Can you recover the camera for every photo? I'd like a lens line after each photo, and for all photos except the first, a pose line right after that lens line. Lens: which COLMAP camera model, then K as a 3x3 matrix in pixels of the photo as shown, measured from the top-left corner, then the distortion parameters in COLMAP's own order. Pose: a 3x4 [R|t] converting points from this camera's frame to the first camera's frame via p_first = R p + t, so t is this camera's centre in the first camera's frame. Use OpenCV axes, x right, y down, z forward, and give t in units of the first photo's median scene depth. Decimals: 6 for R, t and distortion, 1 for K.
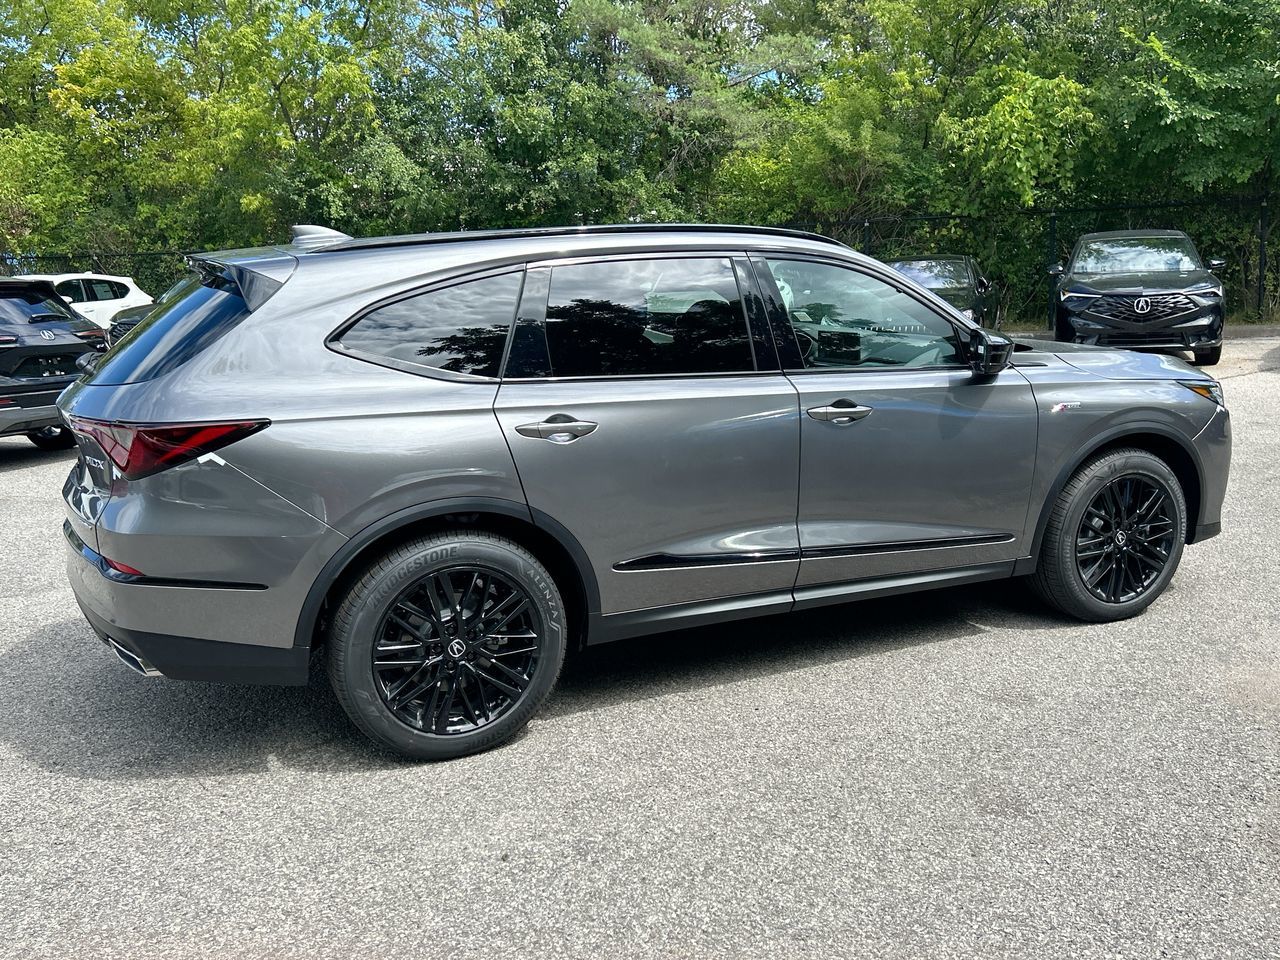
lens RADIAL K [[1155.6, 0, 679.3], [0, 1155.6, 477.3], [0, 0, 1]] dist [0.077600, -0.098134]
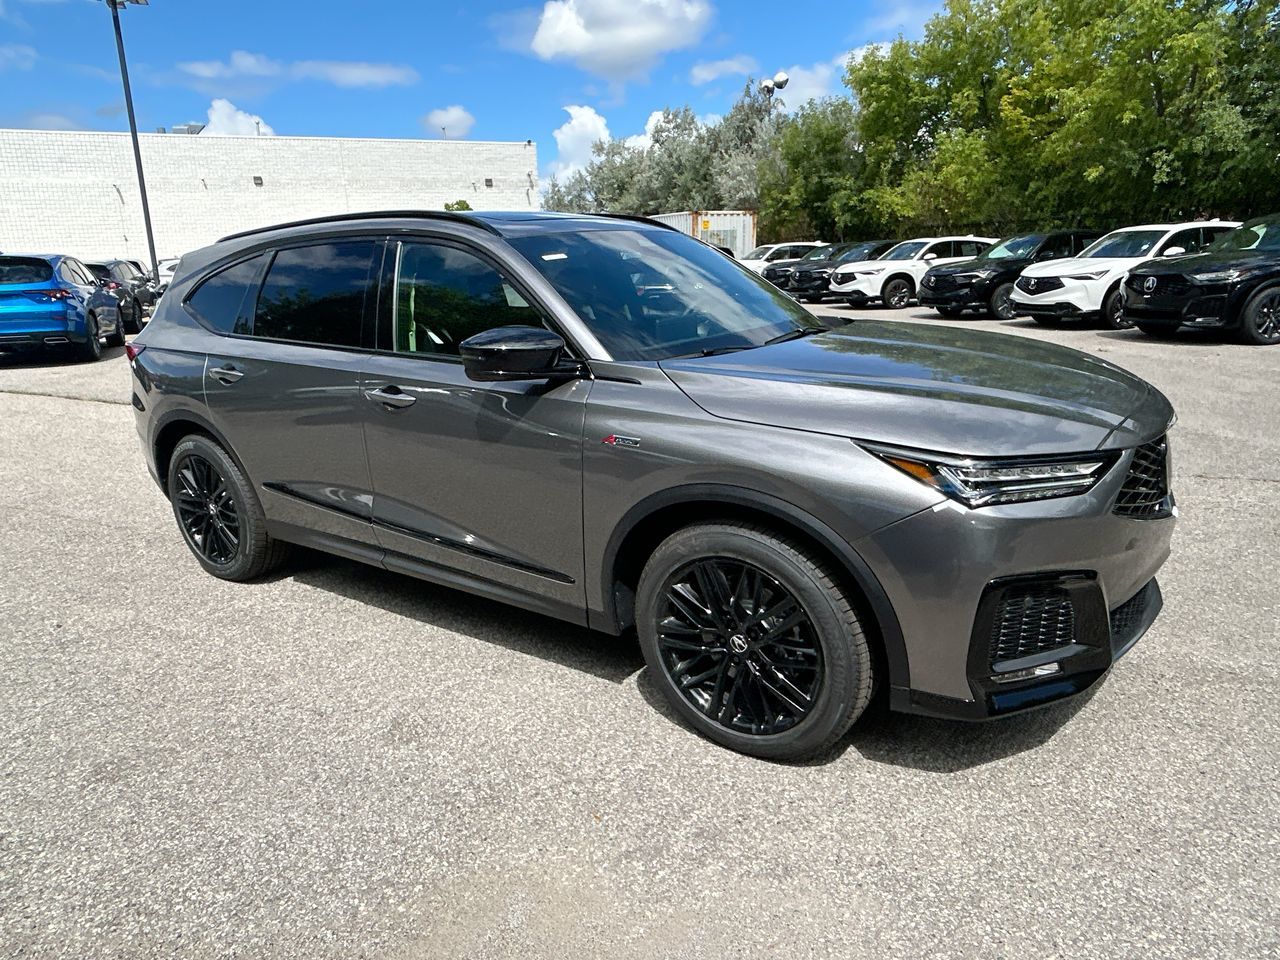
lens RADIAL K [[830.7, 0, 623.7], [0, 830.7, 481.7], [0, 0, 1]] dist [-0.004589, -0.001466]
pose [[0.511091, 0.231843, -0.827668, 0.731497], [-0.131388, 0.972691, 0.191334, -0.127498], [0.849425, 0.010957, 0.527596, 0.663366]]
